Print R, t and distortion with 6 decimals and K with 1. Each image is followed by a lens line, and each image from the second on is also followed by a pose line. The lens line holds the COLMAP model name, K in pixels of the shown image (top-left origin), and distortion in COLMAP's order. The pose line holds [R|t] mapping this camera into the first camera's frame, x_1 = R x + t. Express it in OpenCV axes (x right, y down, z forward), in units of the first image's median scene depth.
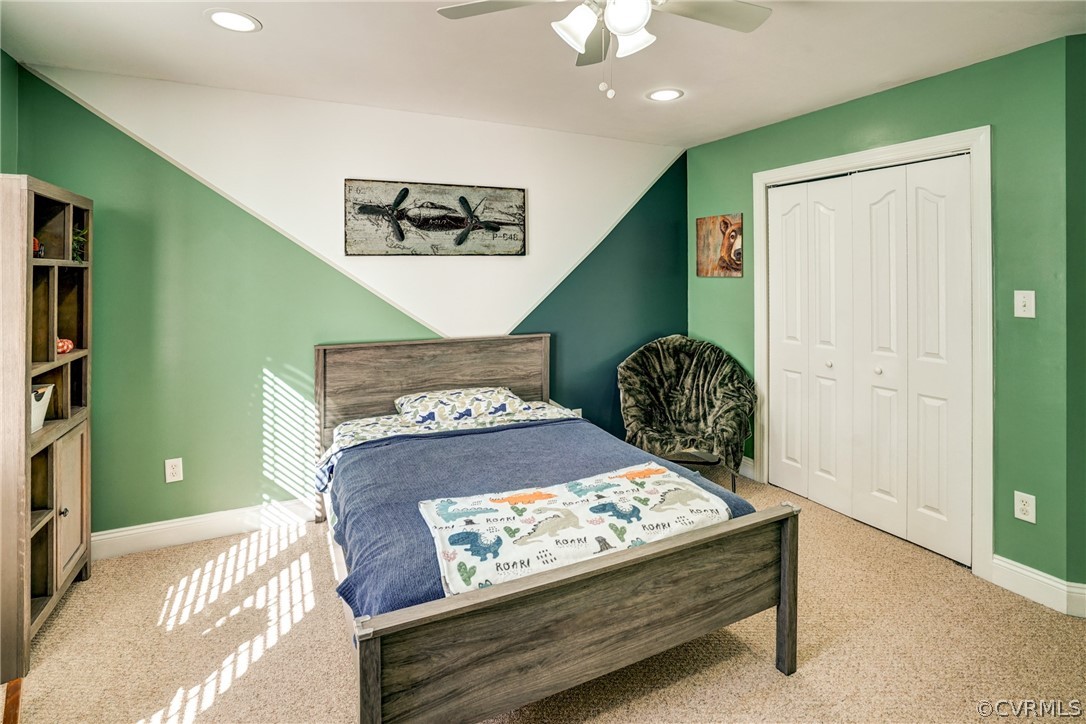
lens RADIAL K [[532.7, 0, 546.3], [0, 532.7, 296.0], [0, 0, 1]] dist [-0.048329, 0.014830]
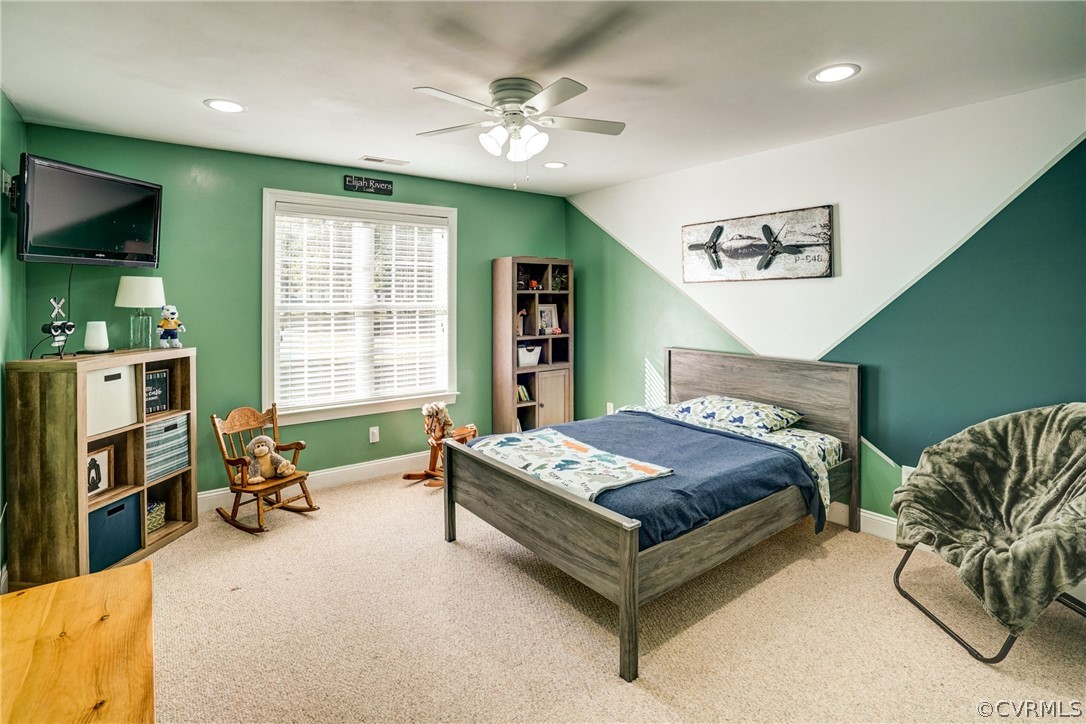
lens RADIAL K [[521.7, 0, 535.1], [0, 521.7, 344.6], [0, 0, 1]] dist [-0.056243, 0.020008]
pose [[0.196167, 0.088146, -0.976601, 0.786666], [-0.036061, 0.995926, 0.082647, -0.014907], [0.979907, 0.019005, 0.198547, 0.339781]]
